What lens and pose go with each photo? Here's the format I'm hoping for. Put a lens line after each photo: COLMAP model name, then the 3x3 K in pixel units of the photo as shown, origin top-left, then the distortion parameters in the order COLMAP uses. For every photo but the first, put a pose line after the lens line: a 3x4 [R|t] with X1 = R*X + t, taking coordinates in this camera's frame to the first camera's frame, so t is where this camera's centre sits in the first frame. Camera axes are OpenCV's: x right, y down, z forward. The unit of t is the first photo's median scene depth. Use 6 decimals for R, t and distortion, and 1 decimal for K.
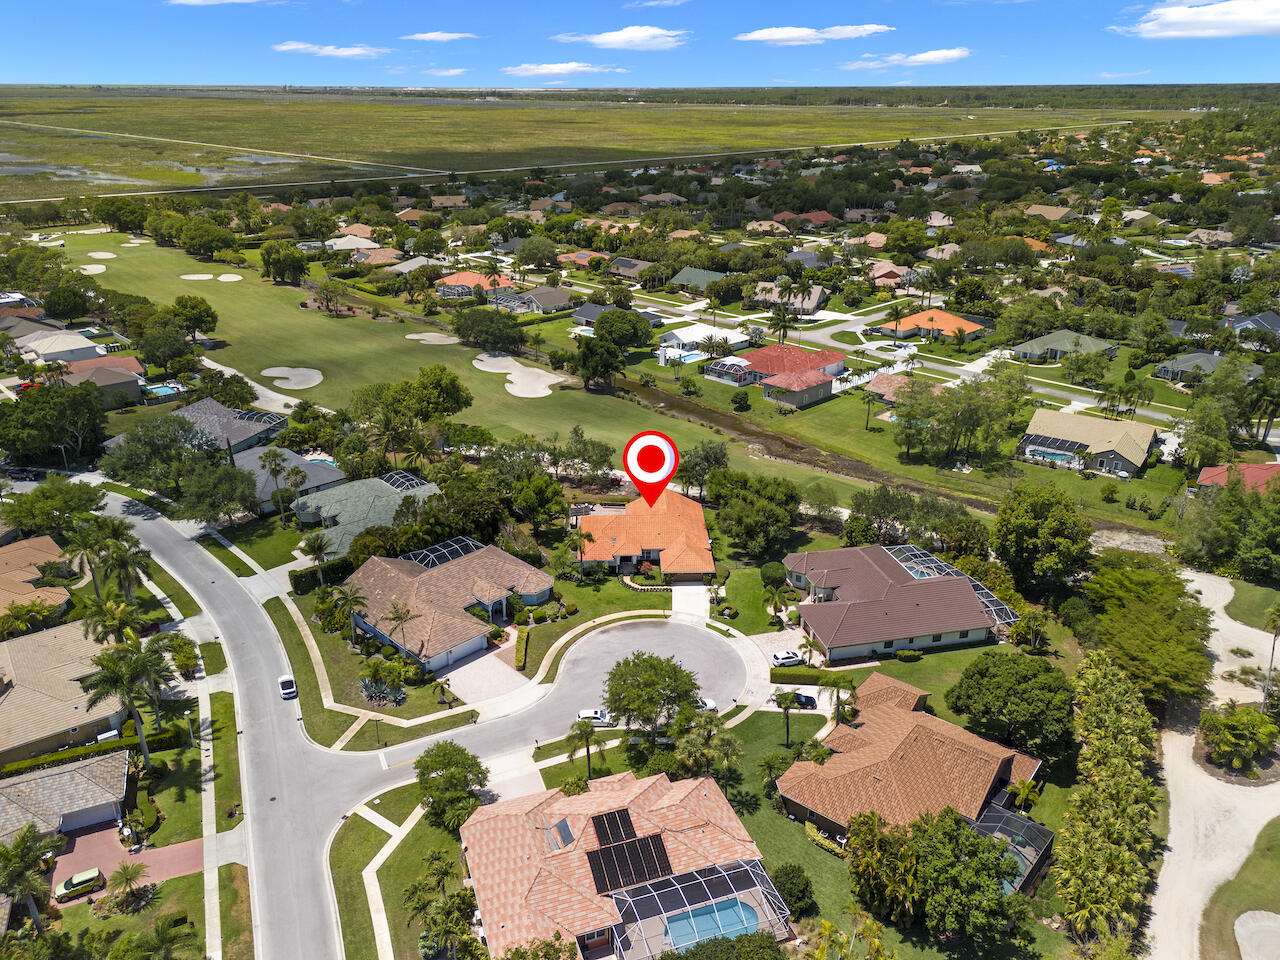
lens RADIAL K [[929.7, 0, 640.0], [0, 929.7, 480.0], [0, 0, 1]] dist [0.019695, -0.002134]
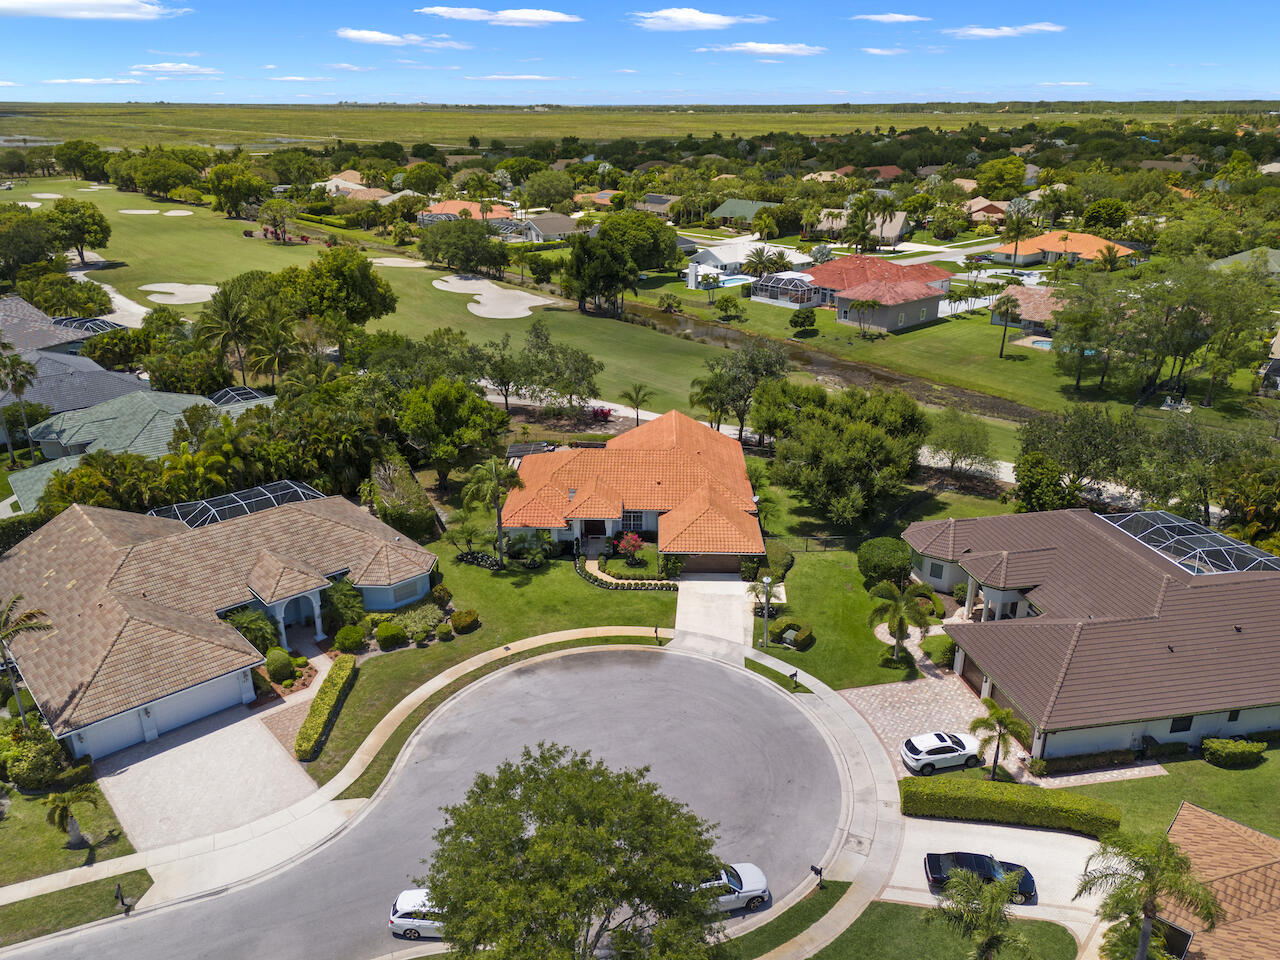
lens RADIAL K [[917.3, 0, 641.5], [0, 917.3, 512.2], [0, 0, 1]] dist [0.002992, -0.002304]
pose [[0.998772, 0.020230, -0.045233, 0.034788], [-0.019520, 0.999680, 0.016072, 0.067352], [0.045543, -0.015169, 0.998847, 0.488998]]
